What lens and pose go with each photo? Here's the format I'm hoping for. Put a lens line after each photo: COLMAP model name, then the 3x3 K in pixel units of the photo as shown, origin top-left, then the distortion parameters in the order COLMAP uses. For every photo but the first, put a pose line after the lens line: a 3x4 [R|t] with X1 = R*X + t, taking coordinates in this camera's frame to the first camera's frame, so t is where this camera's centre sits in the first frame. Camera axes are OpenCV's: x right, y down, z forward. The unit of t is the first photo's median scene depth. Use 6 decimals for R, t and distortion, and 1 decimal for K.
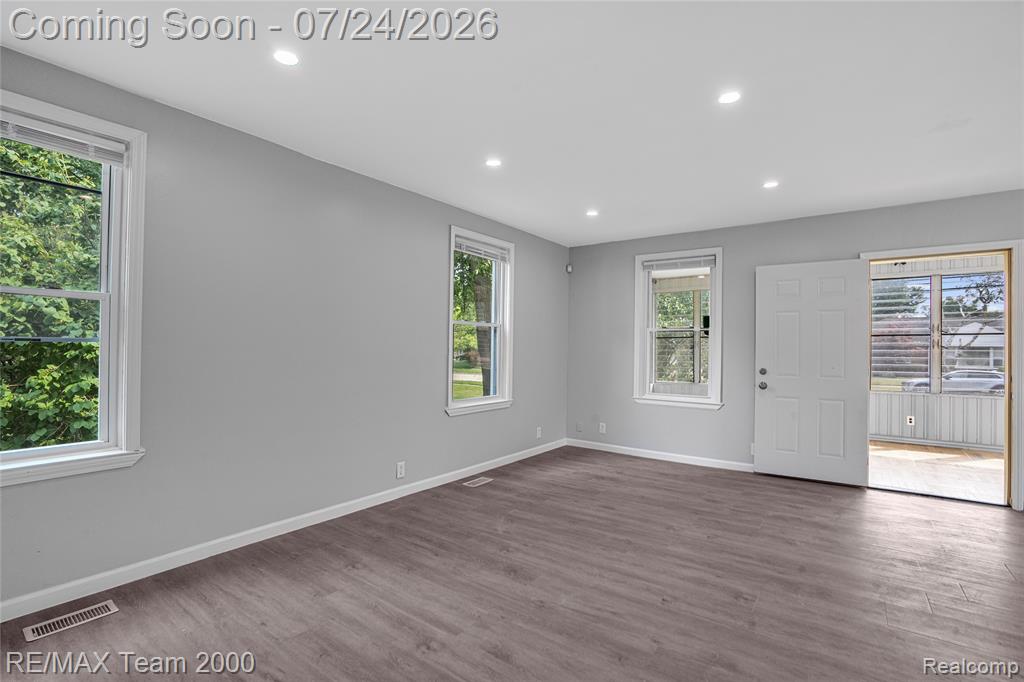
lens RADIAL K [[474.7, 0, 508.2], [0, 474.7, 336.6], [0, 0, 1]] dist [-0.041053, 0.013480]
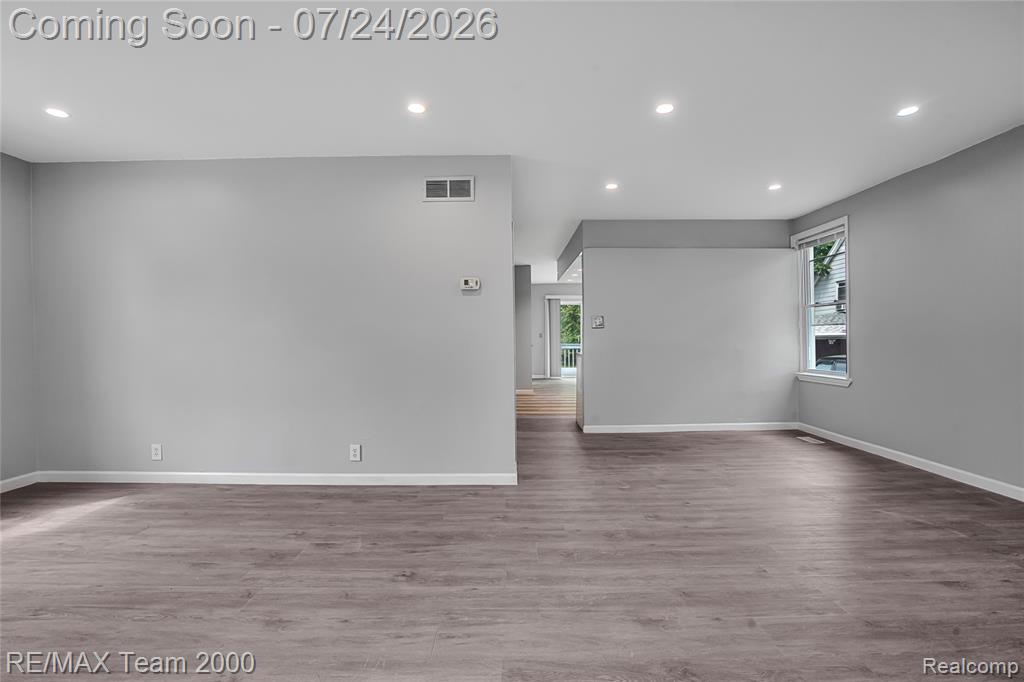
lens RADIAL K [[474.7, 0, 513.9], [0, 474.7, 335.9], [0, 0, 1]] dist [-0.041053, 0.013480]
pose [[-0.803995, -0.006846, -0.594596, 1.000773], [0.015446, 0.999356, -0.032392, 0.067968], [0.594435, -0.035228, -0.803372, 1.161076]]
